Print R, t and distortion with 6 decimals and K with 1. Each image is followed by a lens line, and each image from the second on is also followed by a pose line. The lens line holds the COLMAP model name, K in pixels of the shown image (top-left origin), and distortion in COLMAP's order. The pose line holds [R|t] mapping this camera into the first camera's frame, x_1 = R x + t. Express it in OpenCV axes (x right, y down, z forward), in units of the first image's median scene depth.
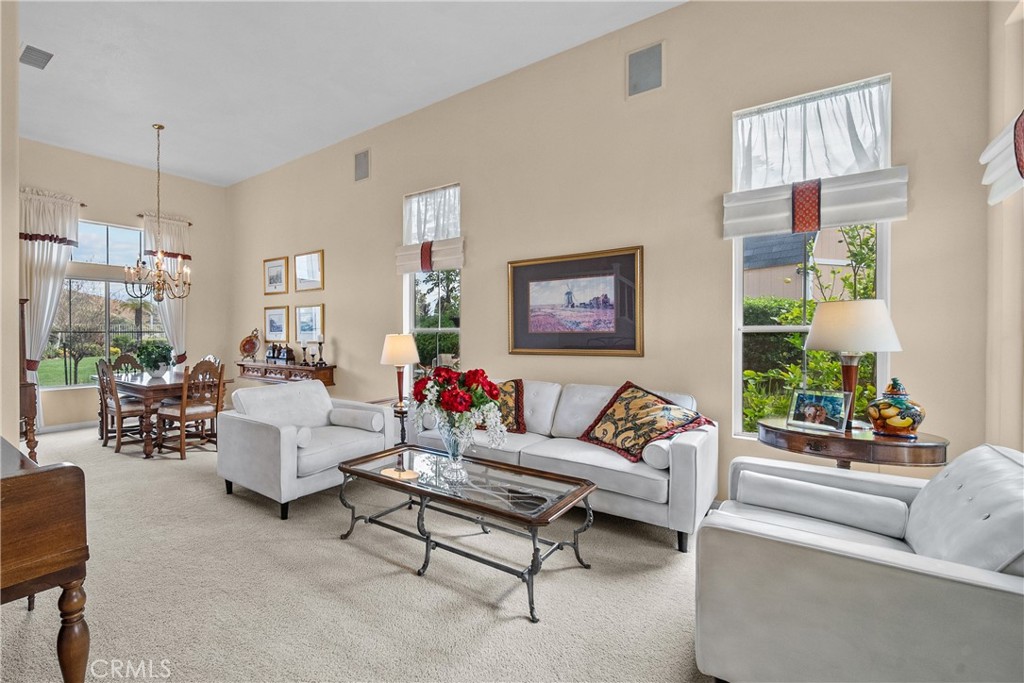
lens RADIAL K [[520.8, 0, 512.0], [0, 520.8, 341.5], [0, 0, 1]] dist [-0.001539, -0.000261]
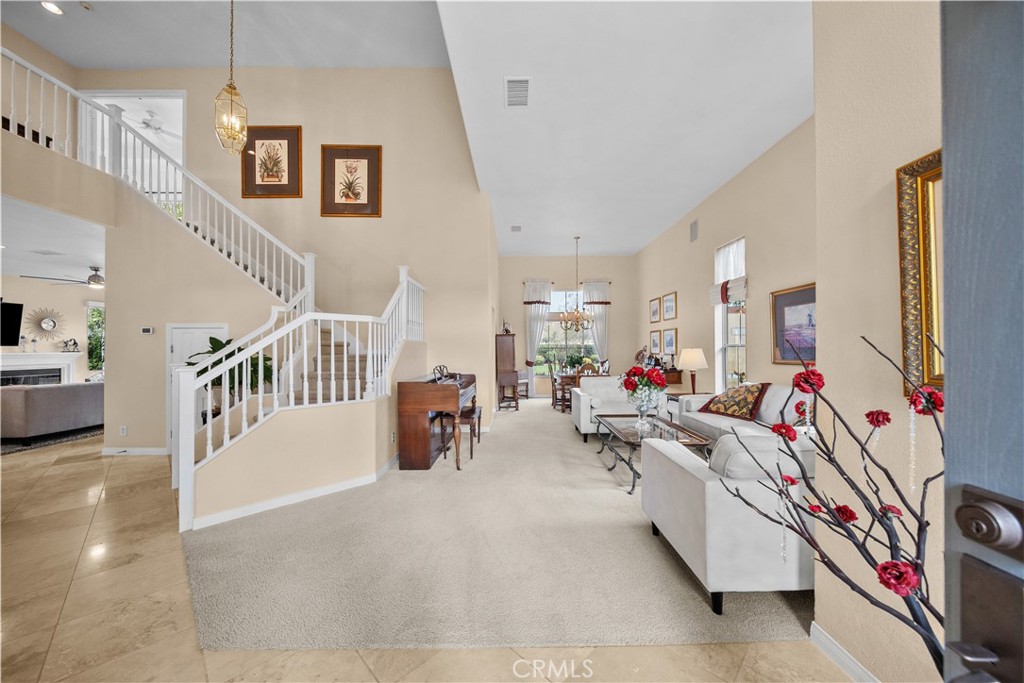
lens RADIAL K [[363.9, 0, 514.5], [0, 363.9, 343.7], [0, 0, 1]] dist [-0.004151, -0.000109]
pose [[0.678225, -0.014318, -0.734715, 0.153160], [-0.006111, 0.999666, -0.025122, 0.000564], [0.734829, 0.021529, 0.677911, -0.053930]]
